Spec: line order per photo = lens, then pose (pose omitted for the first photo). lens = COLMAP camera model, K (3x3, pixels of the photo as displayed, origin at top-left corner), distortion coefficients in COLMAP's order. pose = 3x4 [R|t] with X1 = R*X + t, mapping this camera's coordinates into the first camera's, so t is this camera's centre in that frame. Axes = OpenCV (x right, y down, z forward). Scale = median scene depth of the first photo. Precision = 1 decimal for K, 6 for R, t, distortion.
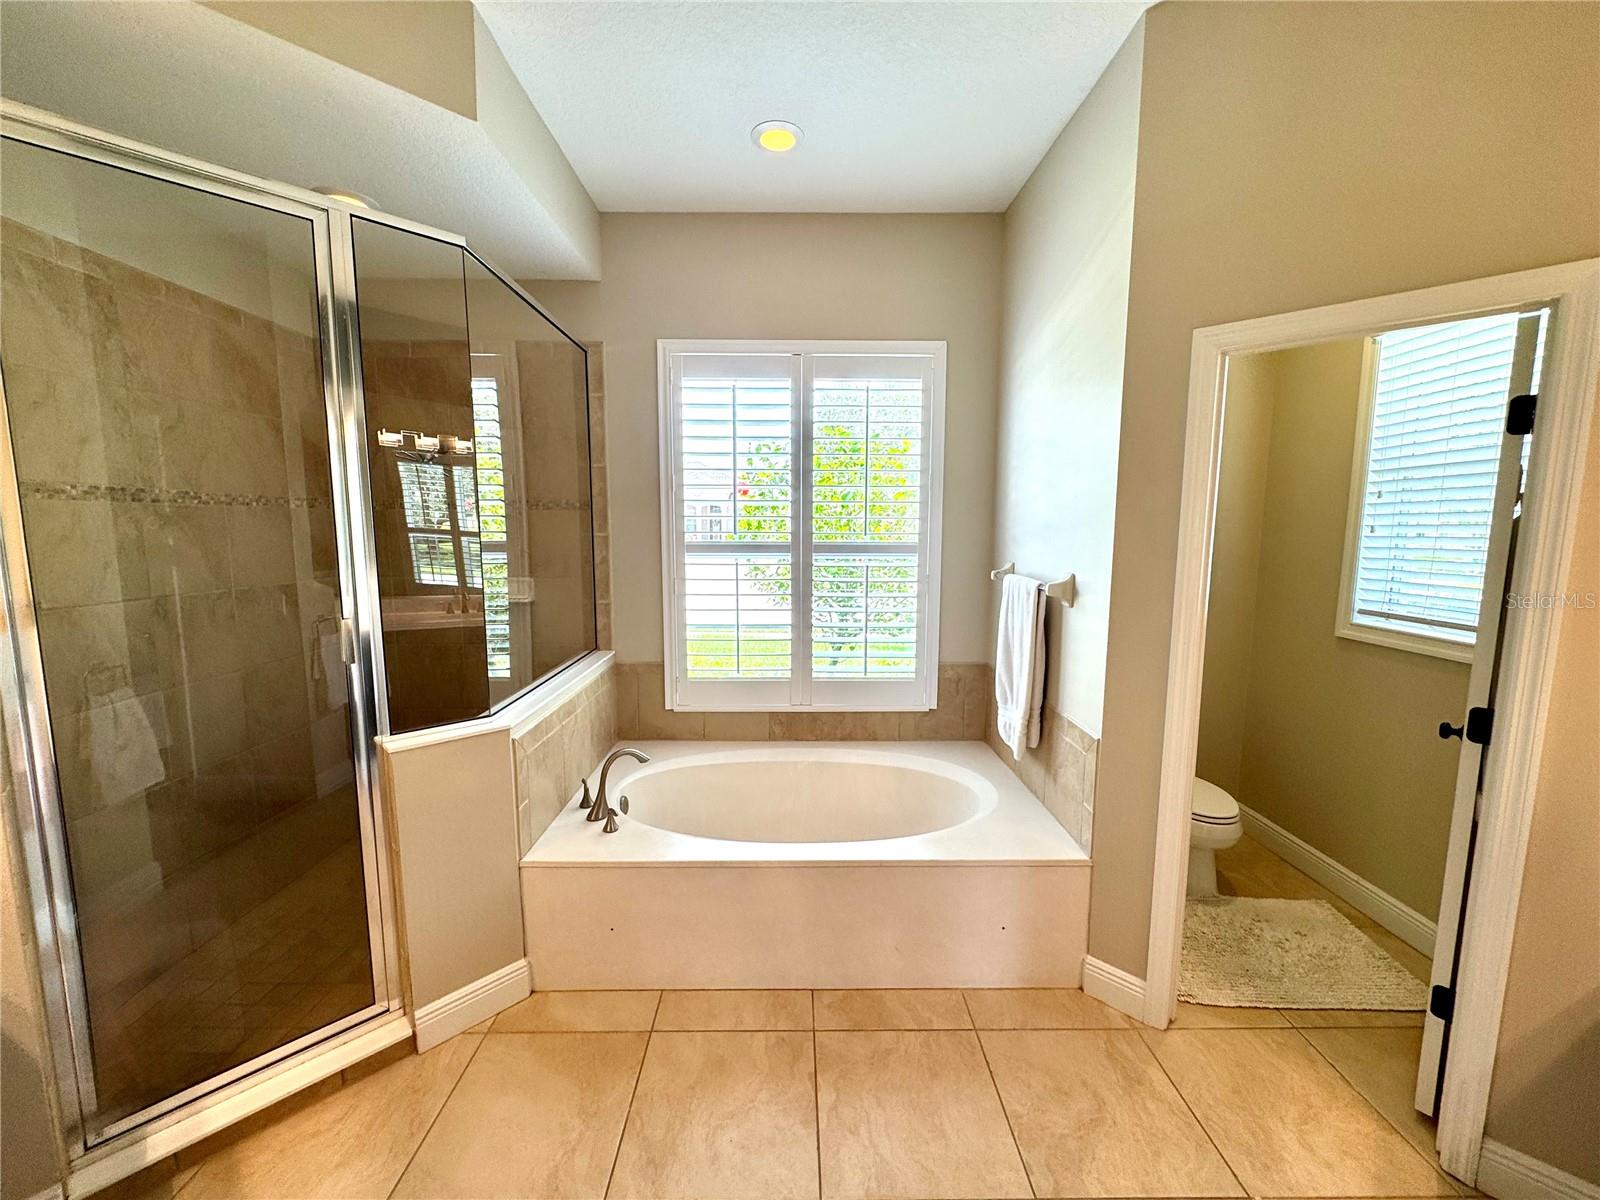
lens RADIAL K [[639.6, 0, 800.0], [0, 639.6, 600.0], [0, 0, 1]] dist [-0.000581, 0.000189]
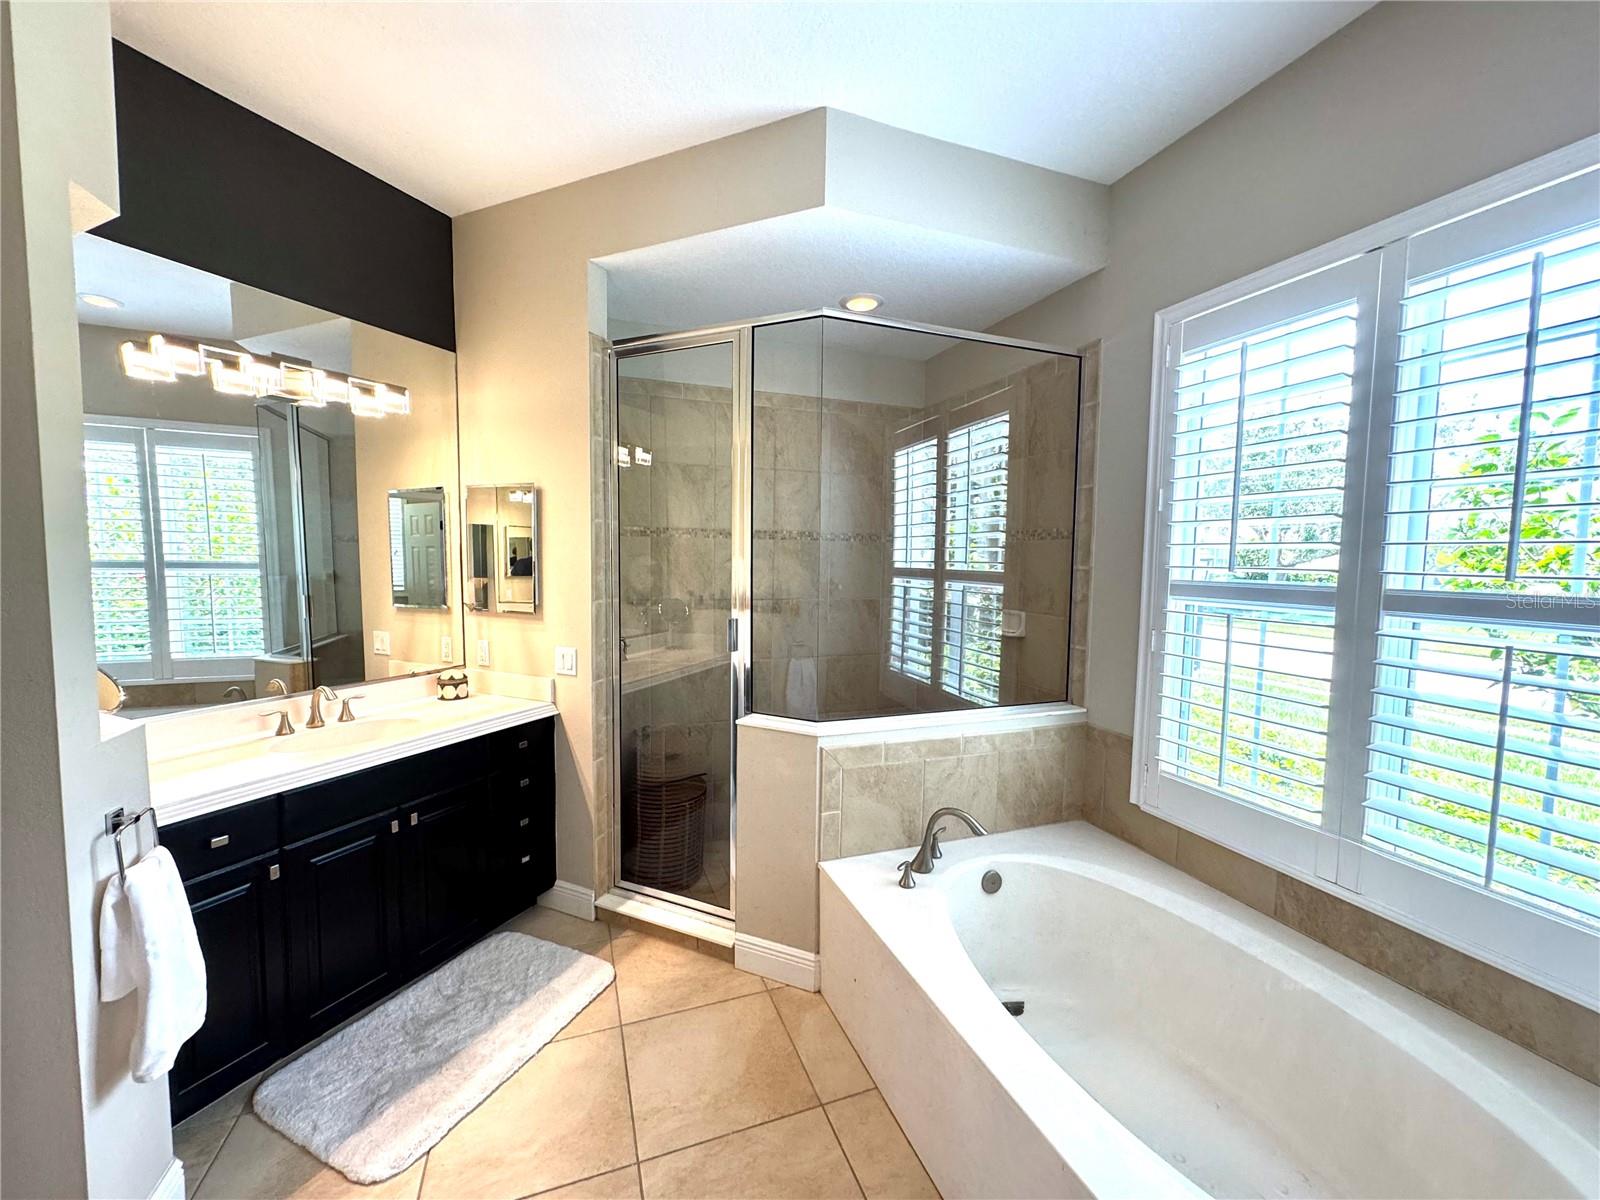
lens RADIAL K [[639.6, 0, 800.0], [0, 639.6, 600.0], [0, 0, 1]] dist [-0.000581, 0.000189]
pose [[0.338613, 0.070685, -0.938267, 0.444528], [-0.119083, 0.992375, 0.031785, -0.053171], [0.933360, 0.100969, 0.344449, 0.456828]]
